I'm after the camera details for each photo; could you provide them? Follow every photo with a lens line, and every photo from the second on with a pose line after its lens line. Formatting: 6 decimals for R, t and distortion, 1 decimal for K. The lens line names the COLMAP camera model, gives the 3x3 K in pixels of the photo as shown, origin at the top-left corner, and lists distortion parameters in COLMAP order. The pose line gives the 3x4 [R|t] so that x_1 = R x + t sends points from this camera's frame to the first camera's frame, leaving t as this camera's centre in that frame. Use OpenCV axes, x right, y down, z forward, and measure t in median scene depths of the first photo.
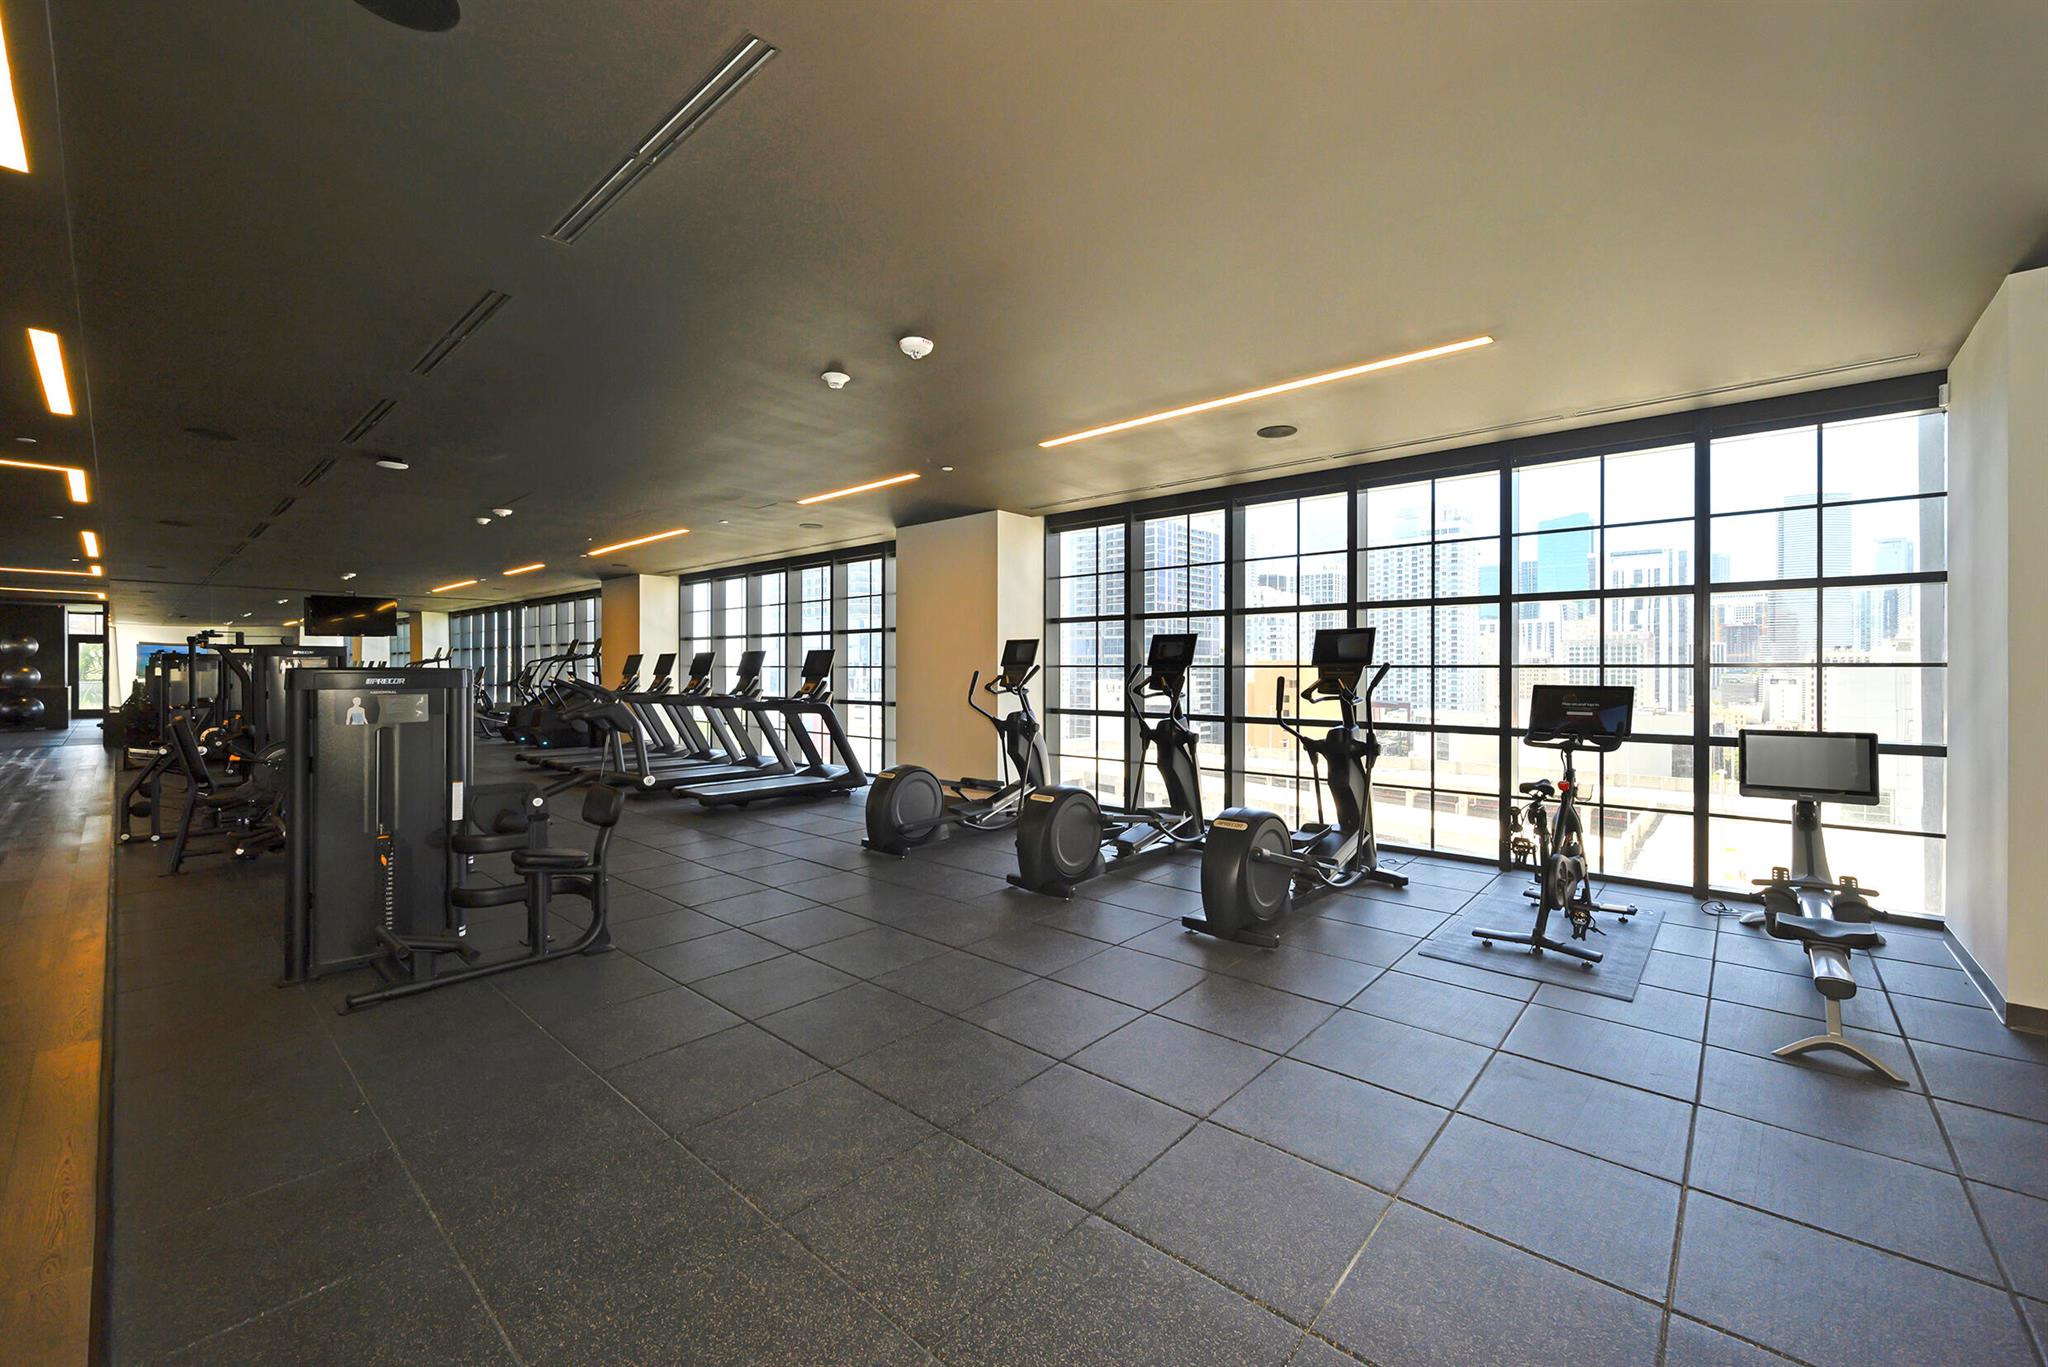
lens RADIAL K [[818.9, 0, 1022.3], [0, 818.9, 672.9], [0, 0, 1]] dist [-0.000627, -0.000128]
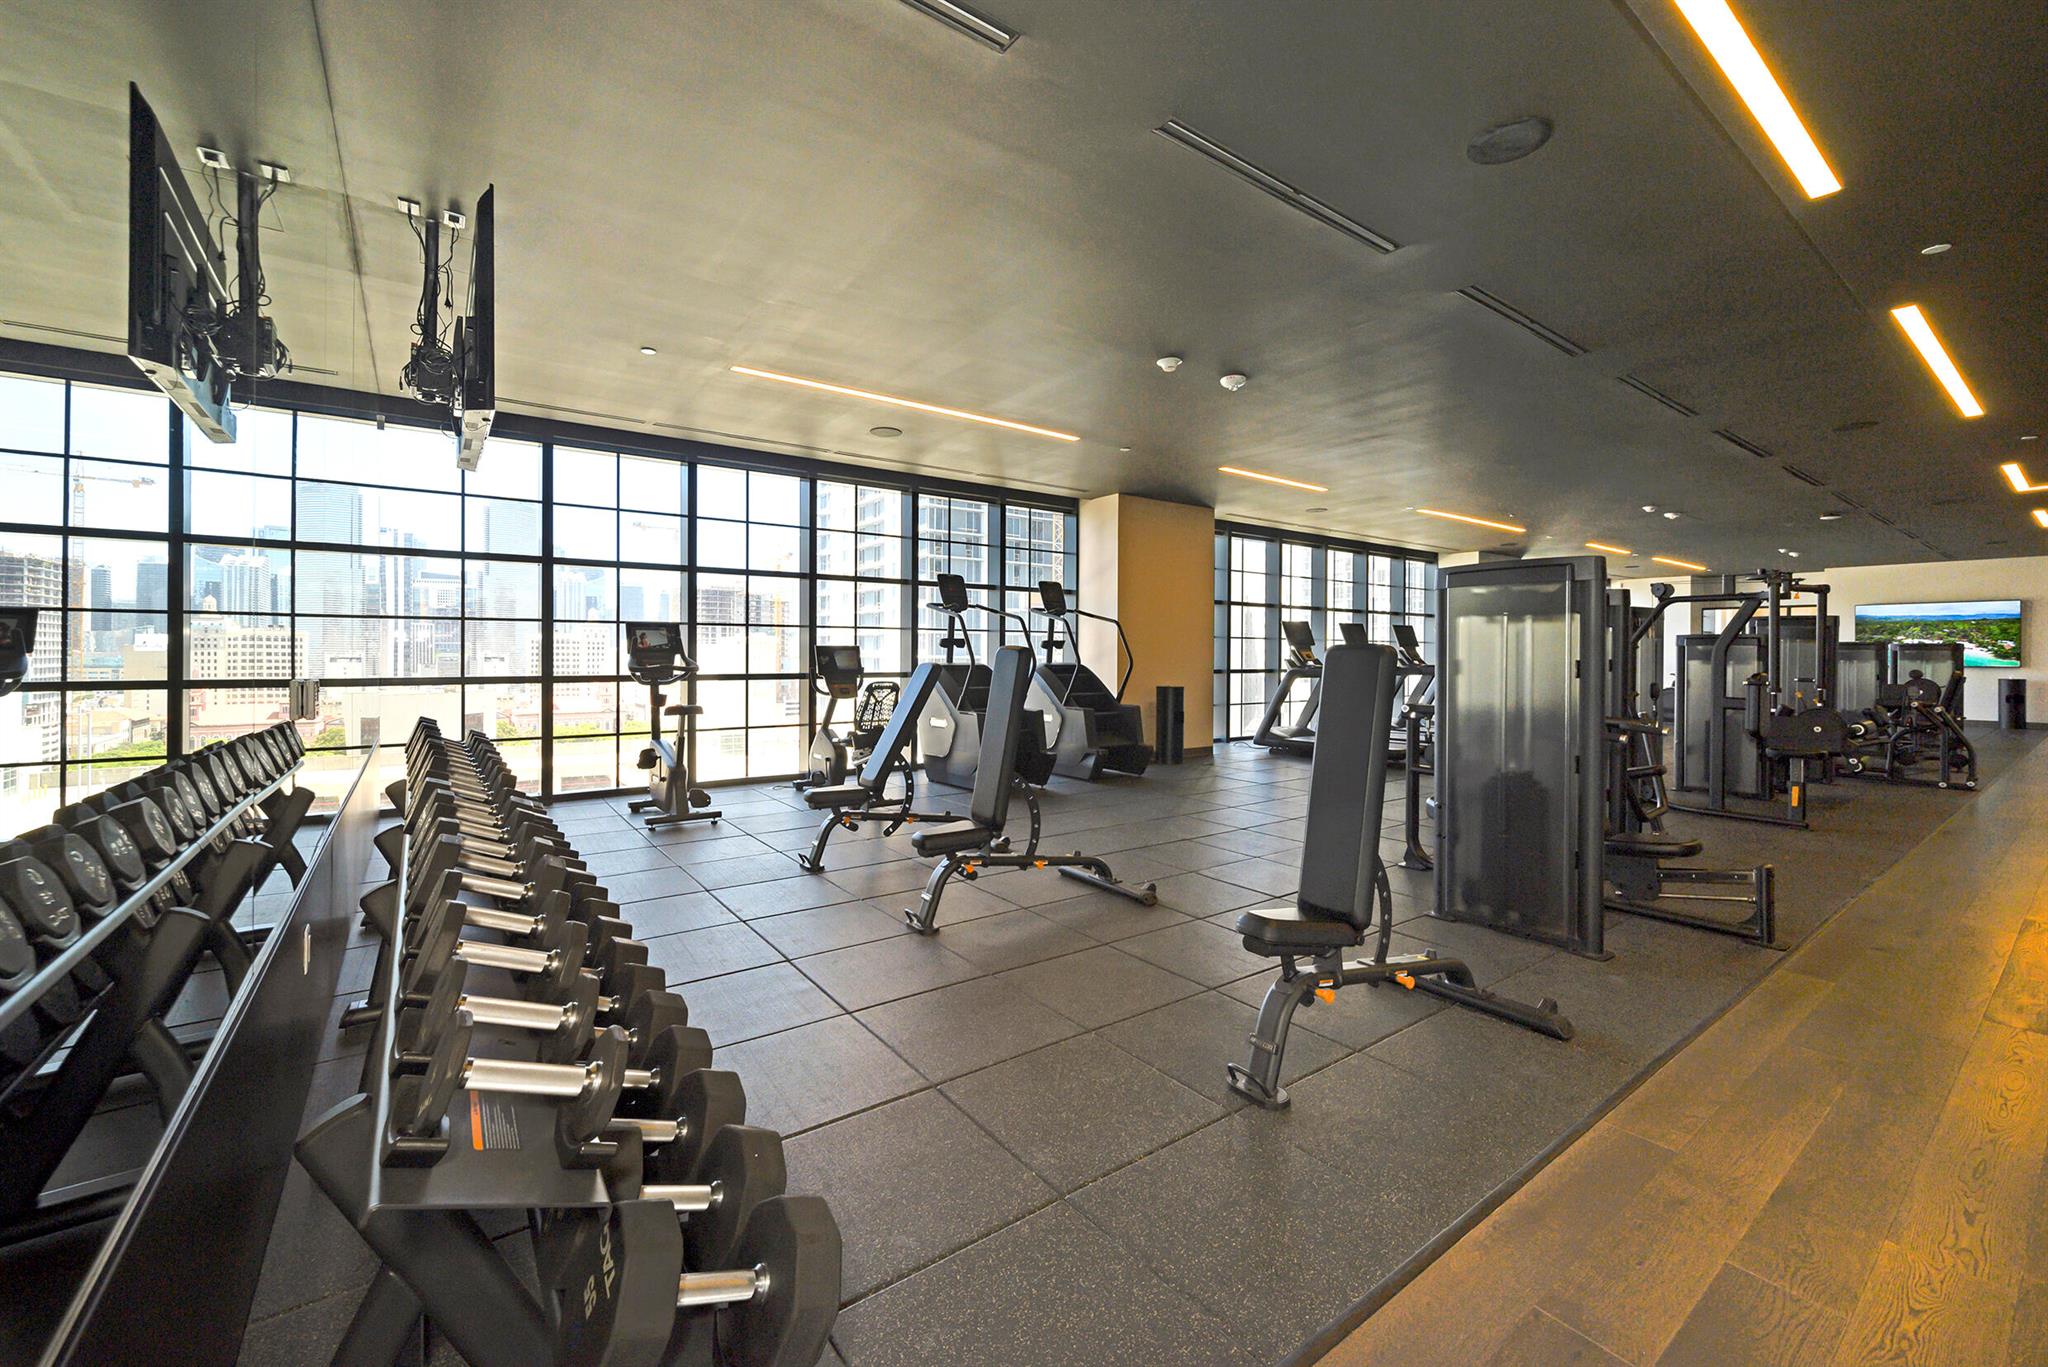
lens RADIAL K [[818.9, 0, 1019.0], [0, 818.9, 648.9], [0, 0, 1]] dist [-0.000627, -0.000128]
pose [[0.208440, -0.004488, 0.978025, -0.550361], [0.003292, 0.999987, 0.003888, -0.000151], [-0.978030, 0.002409, 0.208452, 0.456325]]
